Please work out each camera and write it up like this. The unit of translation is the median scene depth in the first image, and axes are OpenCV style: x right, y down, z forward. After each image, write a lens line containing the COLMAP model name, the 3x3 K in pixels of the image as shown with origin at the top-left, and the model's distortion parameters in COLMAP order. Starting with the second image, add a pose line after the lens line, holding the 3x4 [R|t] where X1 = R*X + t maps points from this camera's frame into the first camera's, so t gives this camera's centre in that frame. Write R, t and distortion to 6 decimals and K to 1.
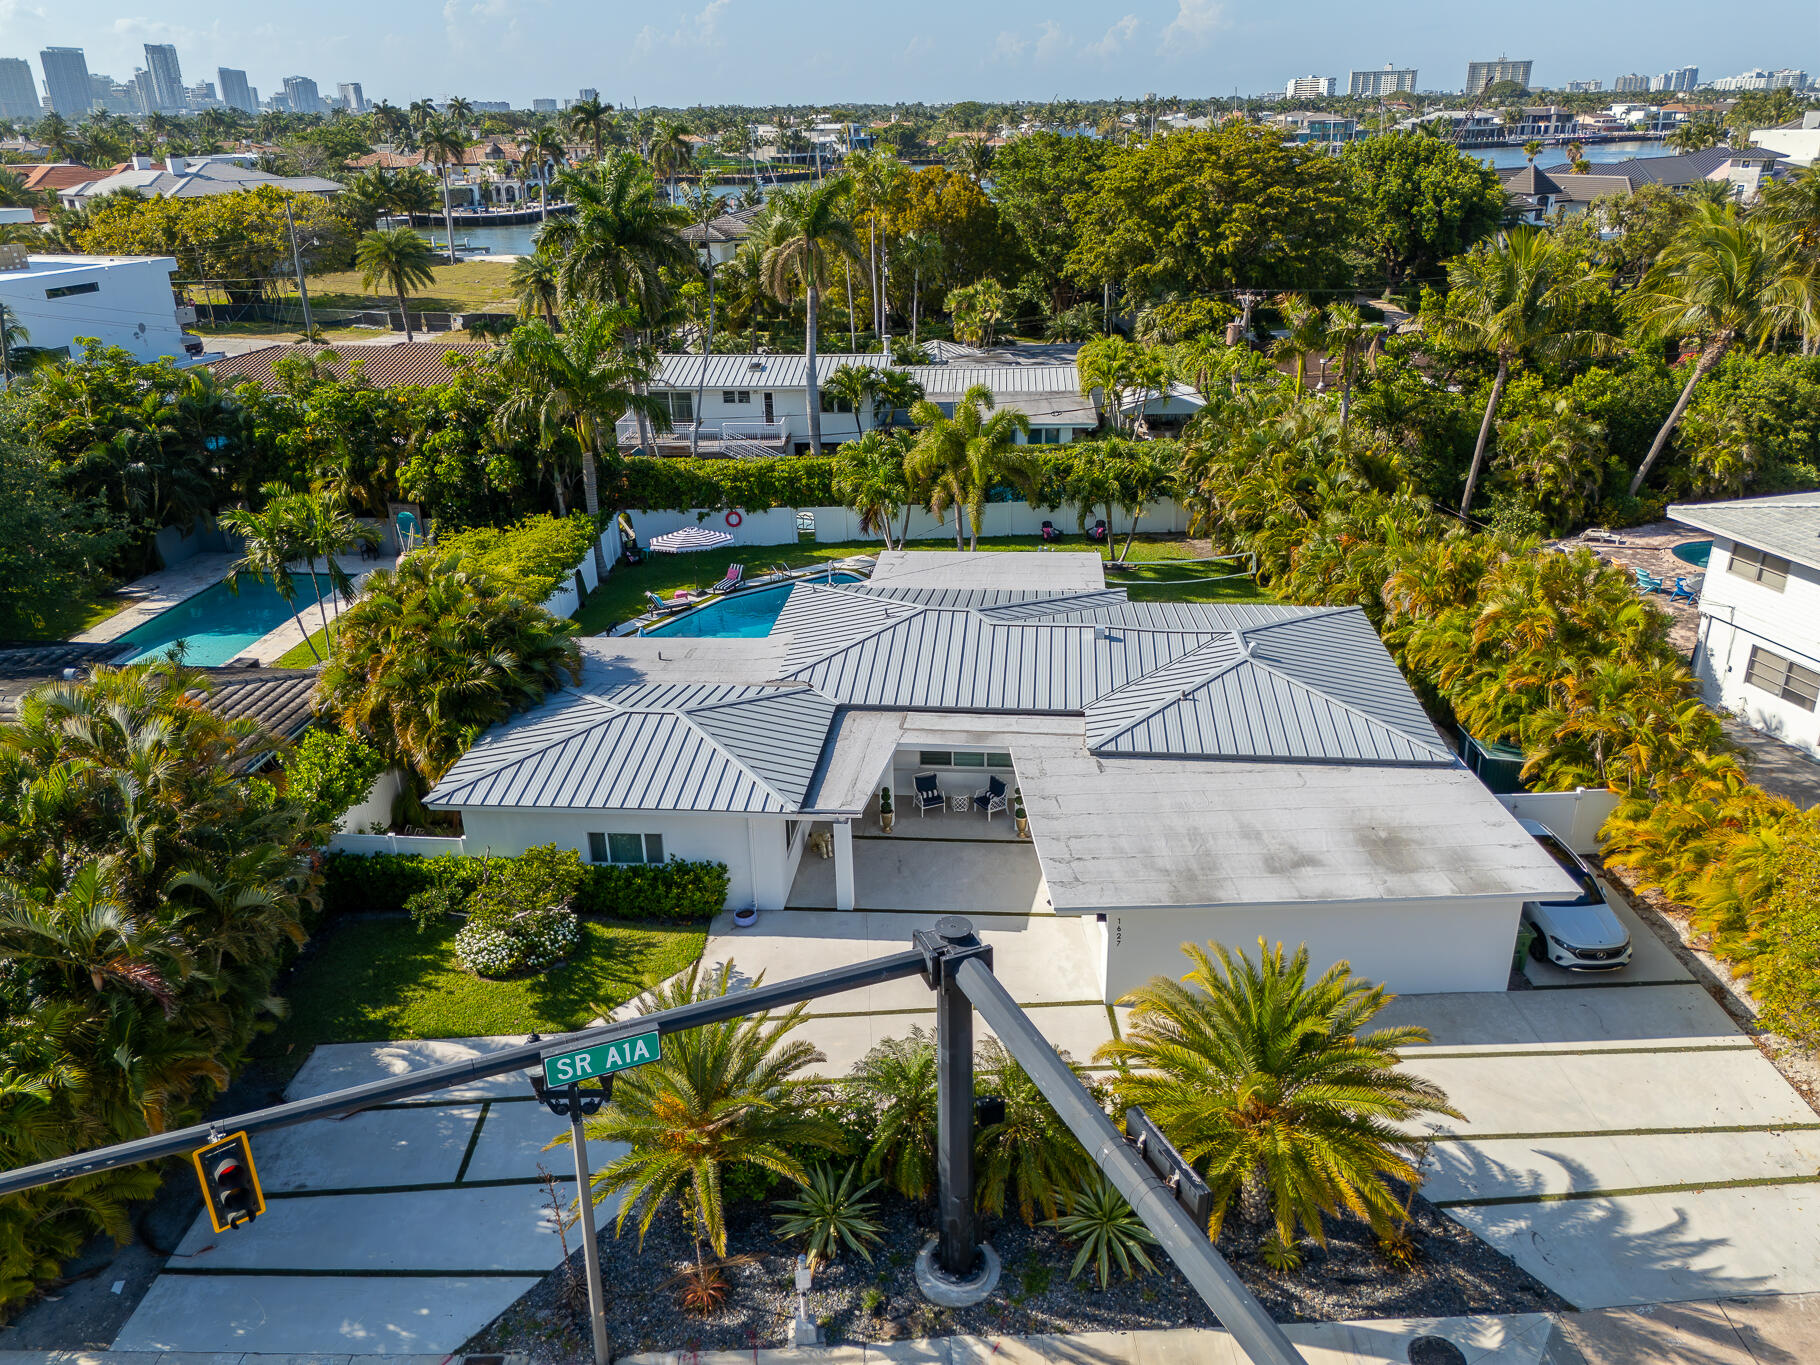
lens RADIAL K [[1333.8, 0, 910.0], [0, 1333.8, 682.5], [0, 0, 1]] dist [0.058410, -0.065756]
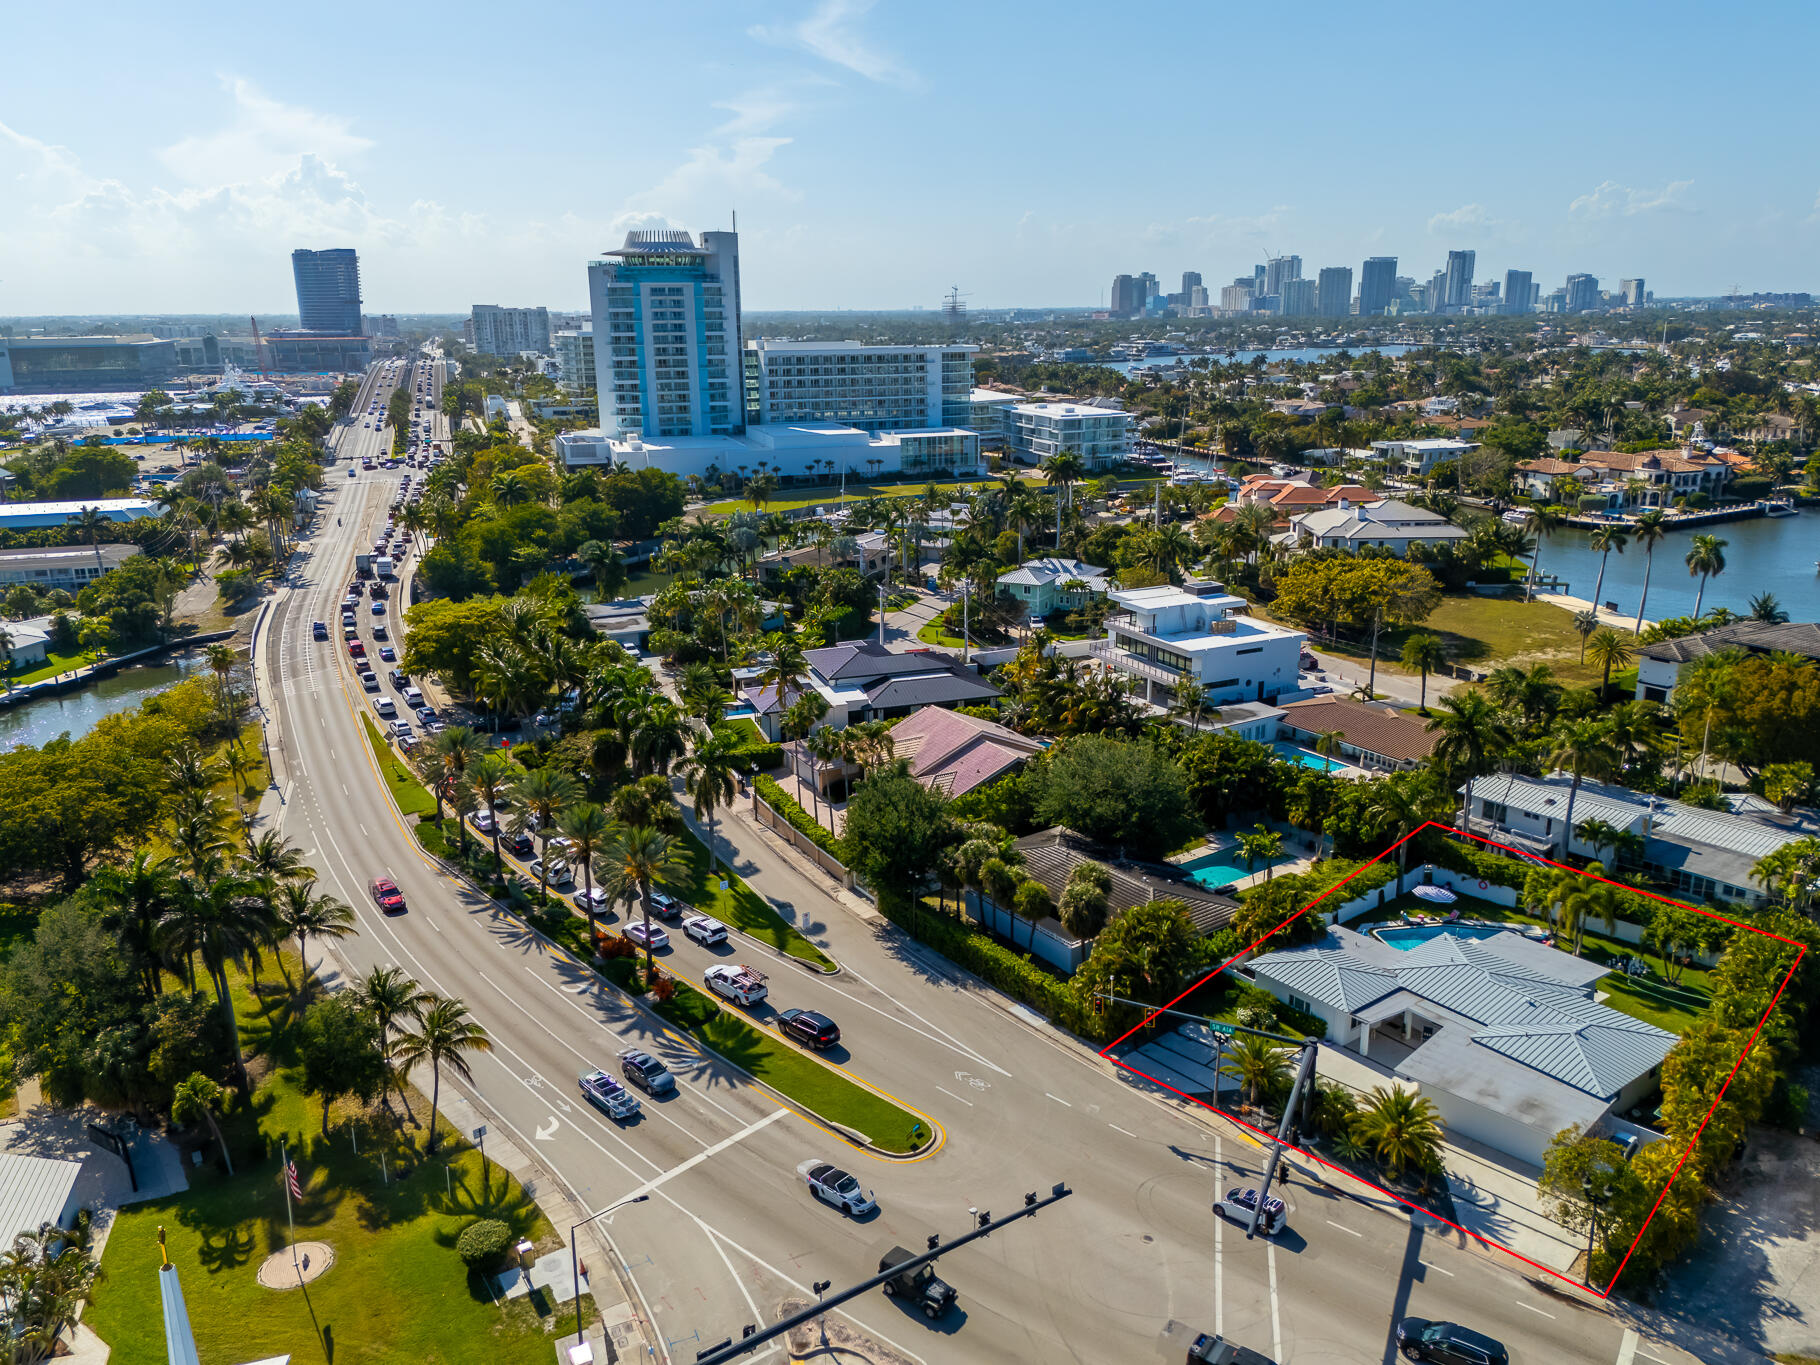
lens RADIAL K [[1333.8, 0, 910.0], [0, 1333.8, 682.5], [0, 0, 1]] dist [0.058410, -0.065756]
pose [[0.666517, 0.208150, -0.715841, 1.001819], [-0.292024, 0.956391, 0.006193, -0.270869], [0.685913, 0.204915, 0.698236, -1.517251]]
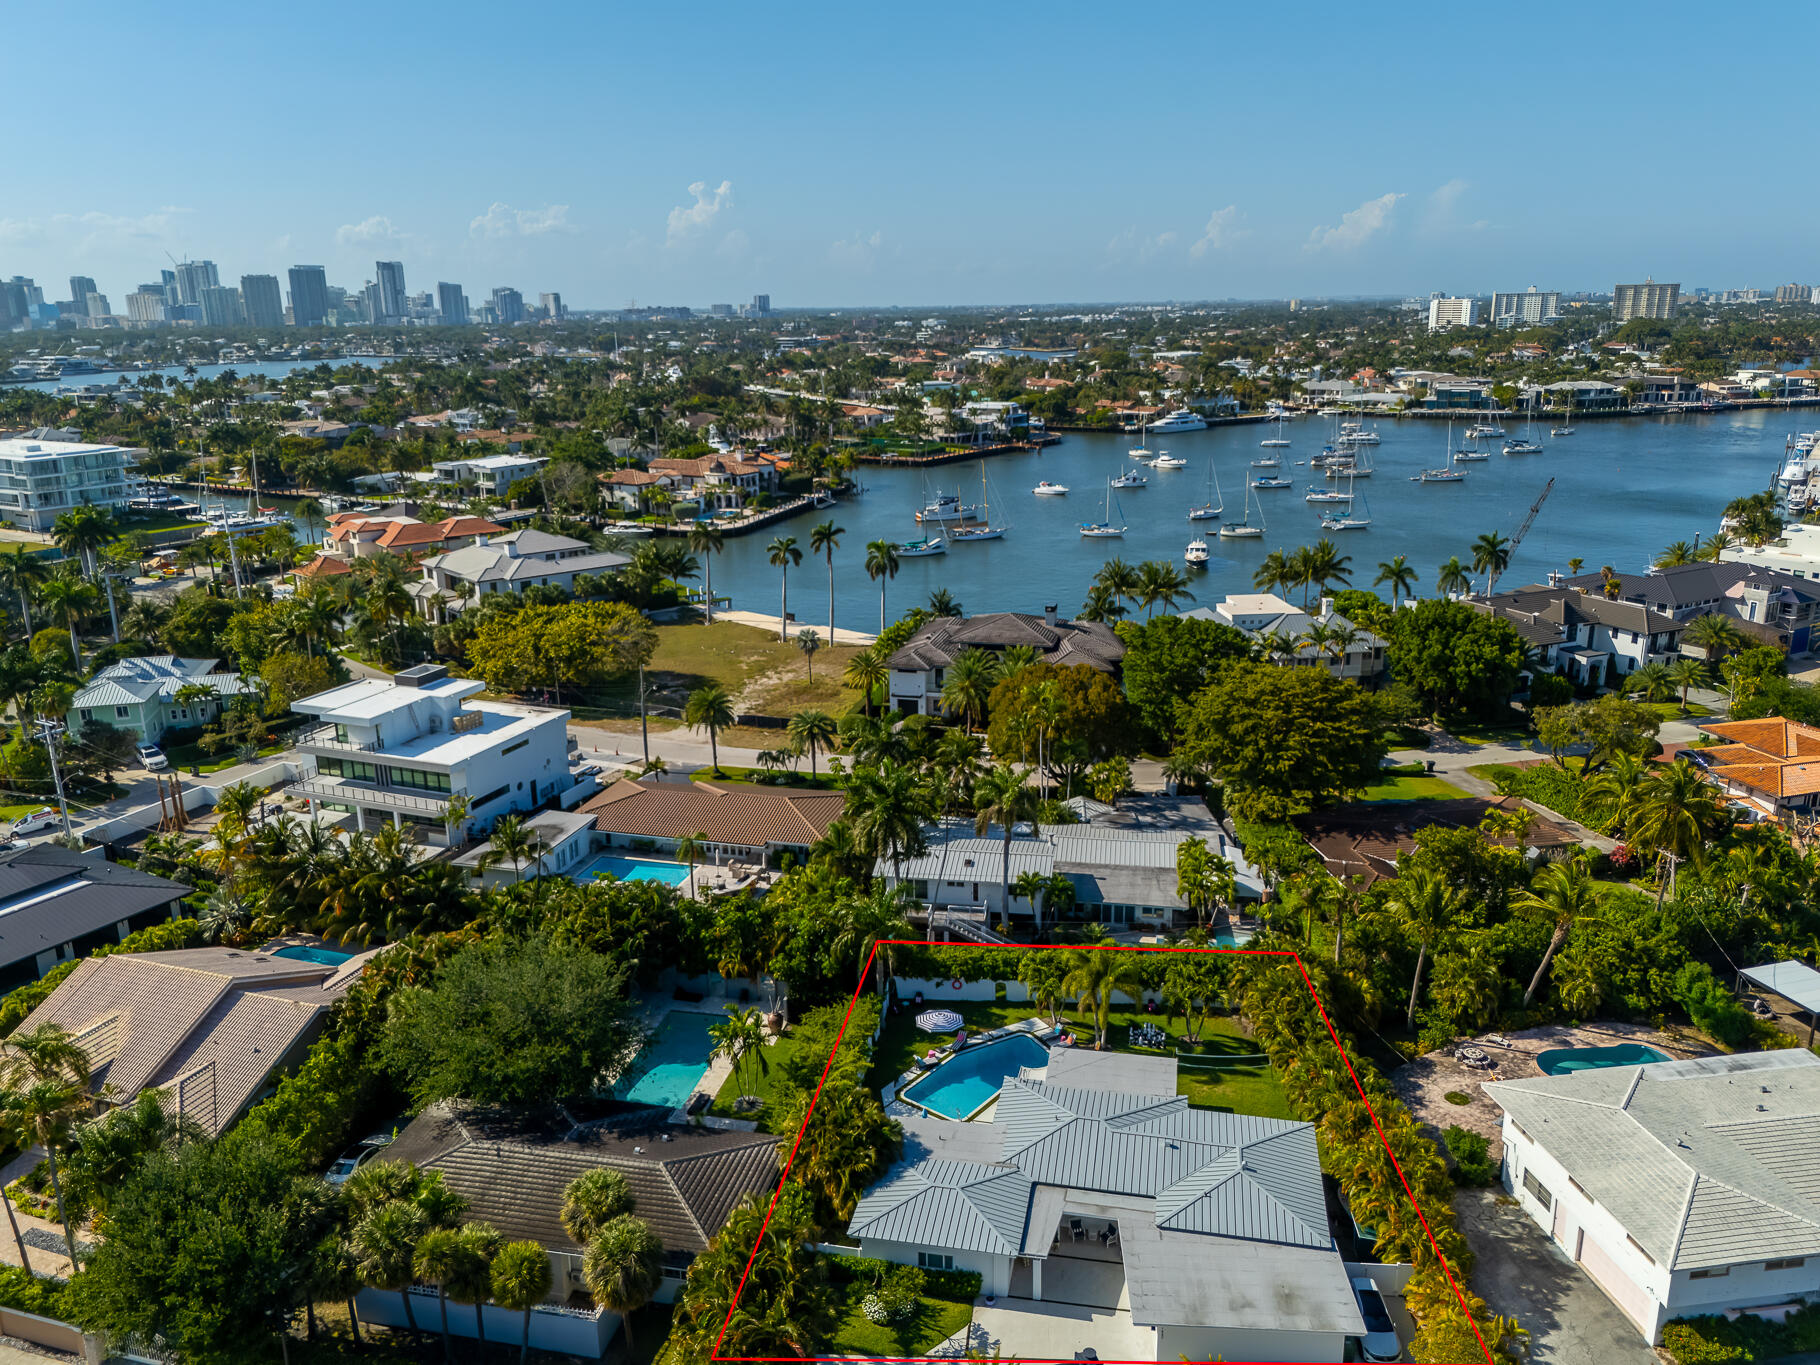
lens RADIAL K [[1333.8, 0, 910.0], [0, 1333.8, 682.5], [0, 0, 1]] dist [0.058410, -0.065756]
pose [[0.994165, 0.032154, -0.102966, -0.050722], [-0.045079, 0.991035, -0.125766, -0.443064], [0.097999, 0.129674, 0.986702, -1.063945]]
